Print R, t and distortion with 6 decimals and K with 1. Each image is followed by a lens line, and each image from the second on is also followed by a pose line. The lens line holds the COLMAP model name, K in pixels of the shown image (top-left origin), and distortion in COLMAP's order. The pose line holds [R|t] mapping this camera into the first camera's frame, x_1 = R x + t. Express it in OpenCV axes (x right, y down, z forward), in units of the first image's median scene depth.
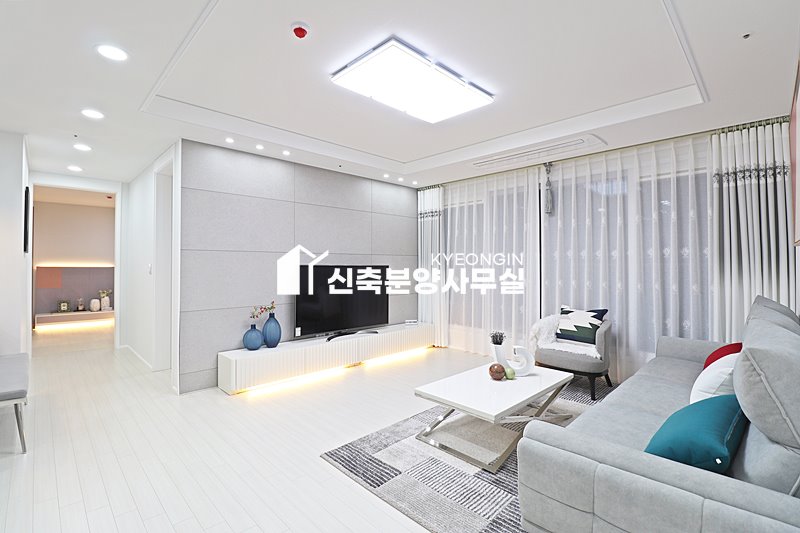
lens RADIAL K [[368.0, 0, 402.8], [0, 368.0, 263.3], [0, 0, 1]] dist [-0.007332, -0.008311]
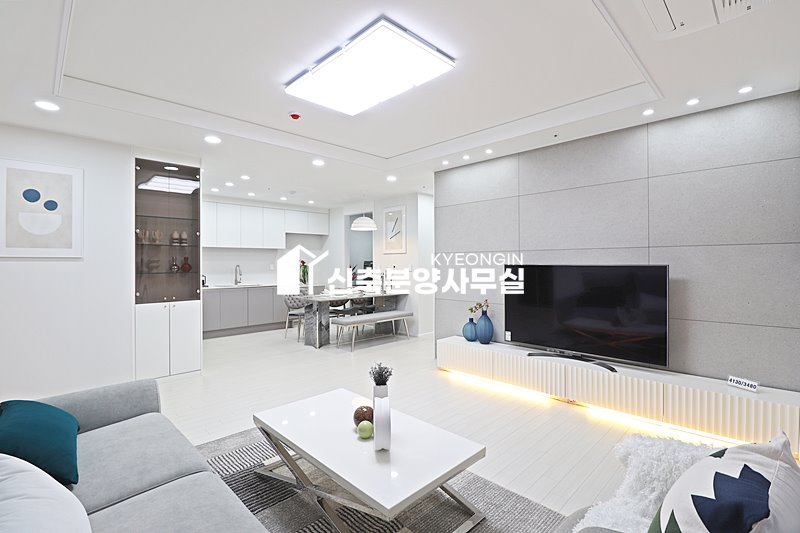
lens RADIAL K [[368.0, 0, 398.8], [0, 368.0, 265.9], [0, 0, 1]] dist [-0.007332, -0.008311]
pose [[-0.005770, 0.007820, -0.999953, 0.694247], [0.003816, 0.999962, 0.007798, -0.000096], [0.999976, -0.003771, -0.005799, 0.779114]]
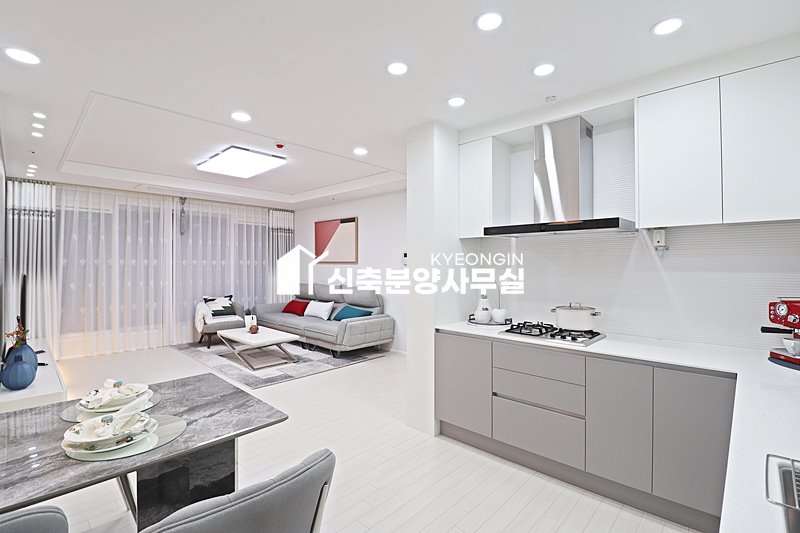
lens RADIAL K [[368.0, 0, 403.2], [0, 368.0, 260.9], [0, 0, 1]] dist [-0.007332, -0.008311]
pose [[-0.032316, 0.010947, 0.999418, -1.144721], [-0.002095, 0.999937, -0.011020, -0.017835], [-0.999476, -0.002450, -0.032291, 0.231819]]
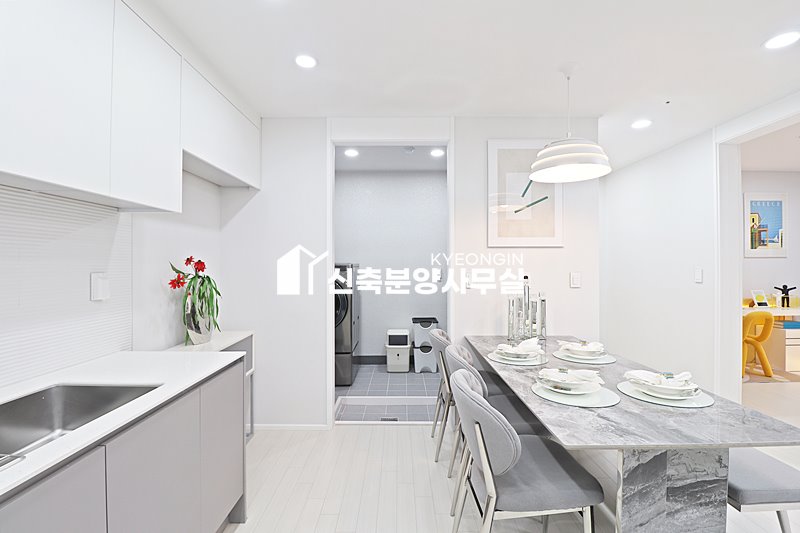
lens RADIAL K [[368.0, 0, 398.3], [0, 368.0, 264.0], [0, 0, 1]] dist [-0.007332, -0.008311]
pose [[0.711456, 0.003803, -0.702721, -0.657050], [0.001091, 0.999978, 0.006517, -0.009636], [0.702730, -0.005403, 0.711436, 0.037150]]
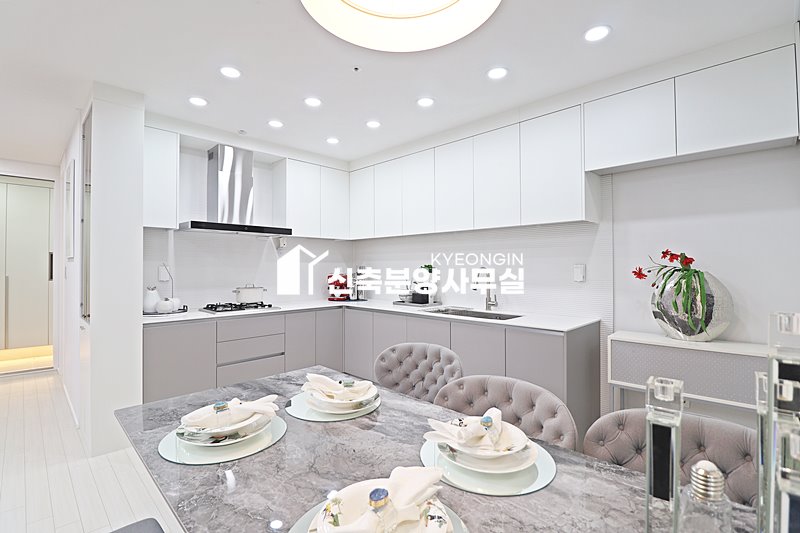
lens RADIAL K [[368.0, 0, 399.9], [0, 368.0, 268.6], [0, 0, 1]] dist [-0.007332, -0.008311]
pose [[-0.999874, 0.002440, -0.015663, -0.864166], [0.002397, 0.999993, 0.002763, 0.007960], [0.015670, 0.002725, -0.999874, 0.820727]]
